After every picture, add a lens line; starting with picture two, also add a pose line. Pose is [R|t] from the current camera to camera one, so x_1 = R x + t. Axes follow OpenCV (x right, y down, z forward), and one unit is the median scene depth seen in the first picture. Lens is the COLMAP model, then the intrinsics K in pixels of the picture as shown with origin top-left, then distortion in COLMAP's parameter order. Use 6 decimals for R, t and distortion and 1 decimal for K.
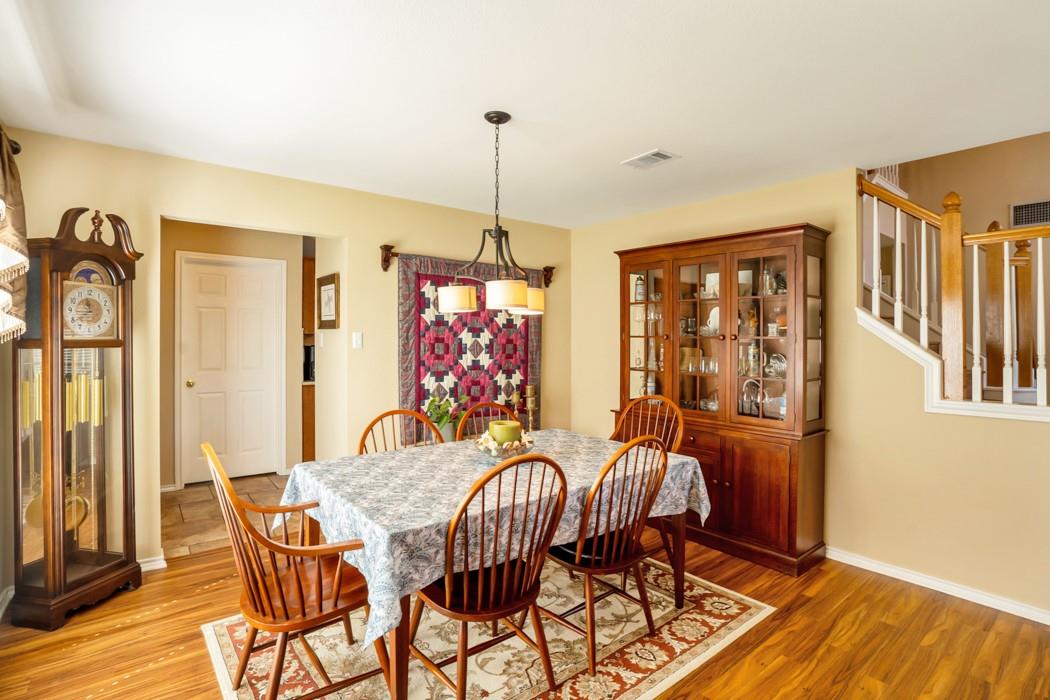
lens RADIAL K [[497.3, 0, 524.7], [0, 497.3, 359.0], [0, 0, 1]] dist [-0.039186, 0.007052]
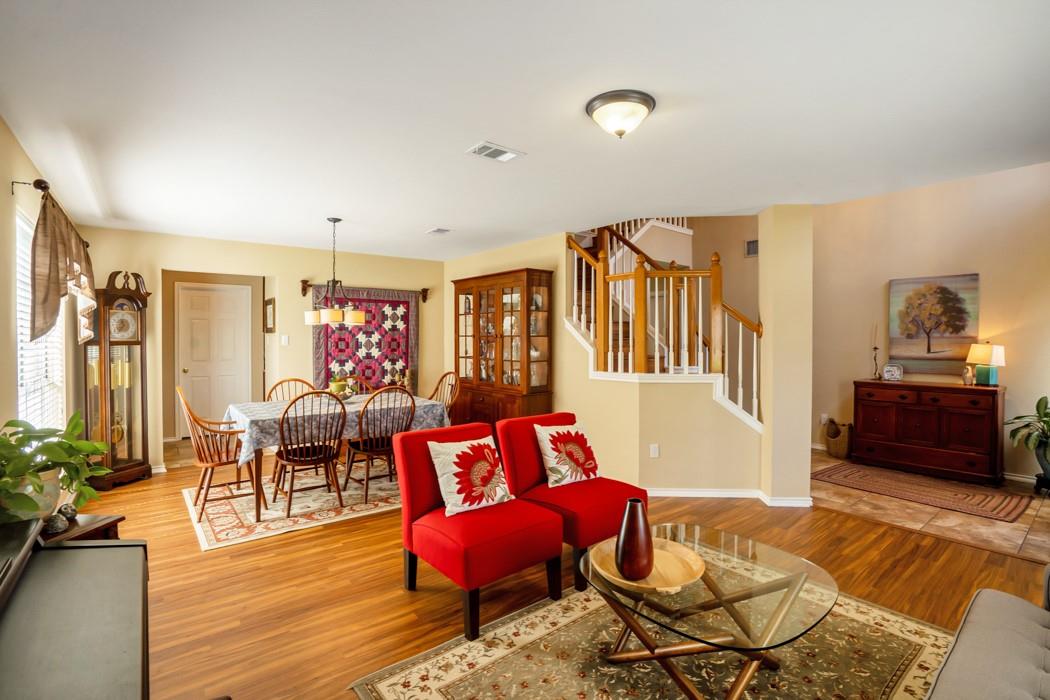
lens RADIAL K [[497.3, 0, 524.4], [0, 497.3, 359.4], [0, 0, 1]] dist [-0.039186, 0.007052]
pose [[0.999708, -0.008543, -0.022595, 0.522618], [0.008591, 0.999961, 0.002014, 0.030754], [0.022577, -0.002208, 0.999743, -0.635905]]
